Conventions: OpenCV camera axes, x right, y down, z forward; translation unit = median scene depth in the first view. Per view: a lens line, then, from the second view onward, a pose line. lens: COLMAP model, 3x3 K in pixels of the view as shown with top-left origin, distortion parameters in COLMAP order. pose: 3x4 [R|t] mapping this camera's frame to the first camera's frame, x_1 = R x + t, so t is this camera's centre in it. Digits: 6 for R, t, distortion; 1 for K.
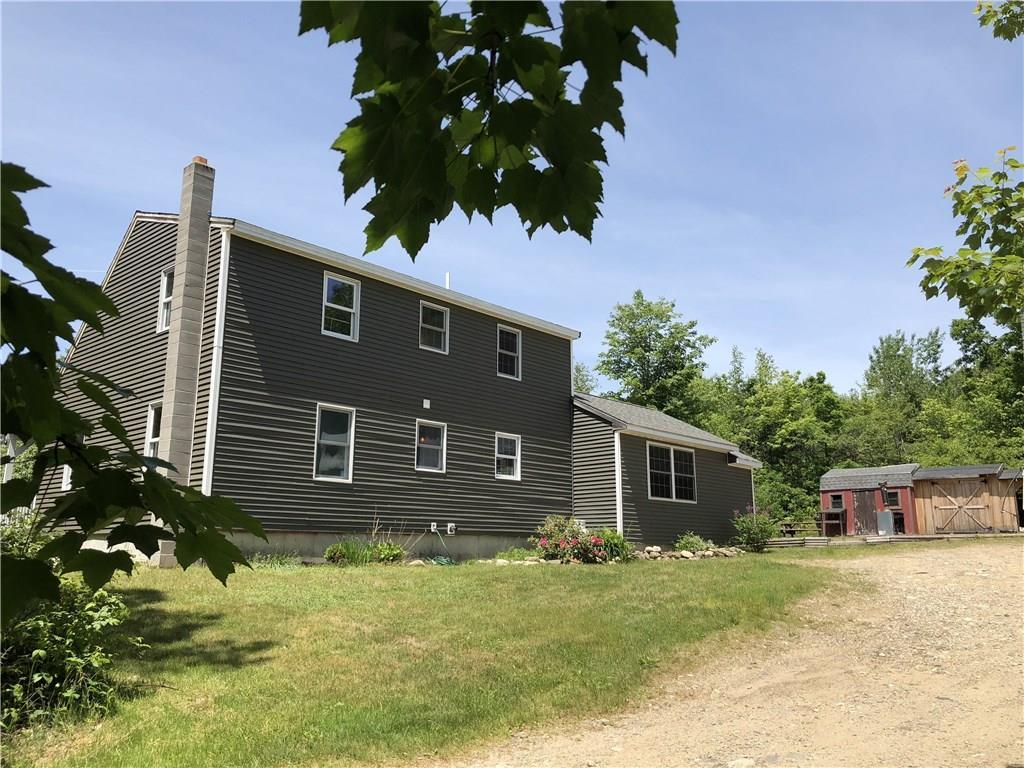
lens RADIAL K [[842.2, 0, 511.1], [0, 842.2, 377.2], [0, 0, 1]] dist [0.045510, -0.033580]
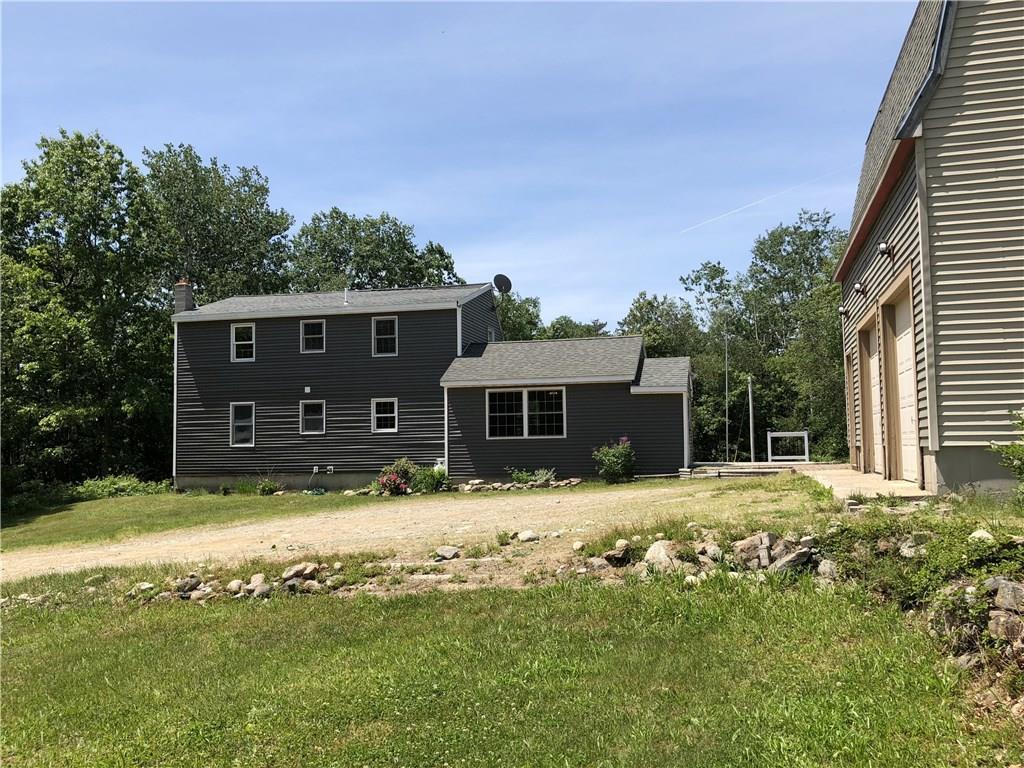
lens RADIAL K [[842.2, 0, 511.8], [0, 842.2, 391.1], [0, 0, 1]] dist [0.045510, -0.033580]
pose [[0.515513, -0.077534, -0.853367, 1.371481], [0.195520, 0.980269, 0.029048, 0.061162], [0.834277, -0.181824, 0.520501, 0.510063]]
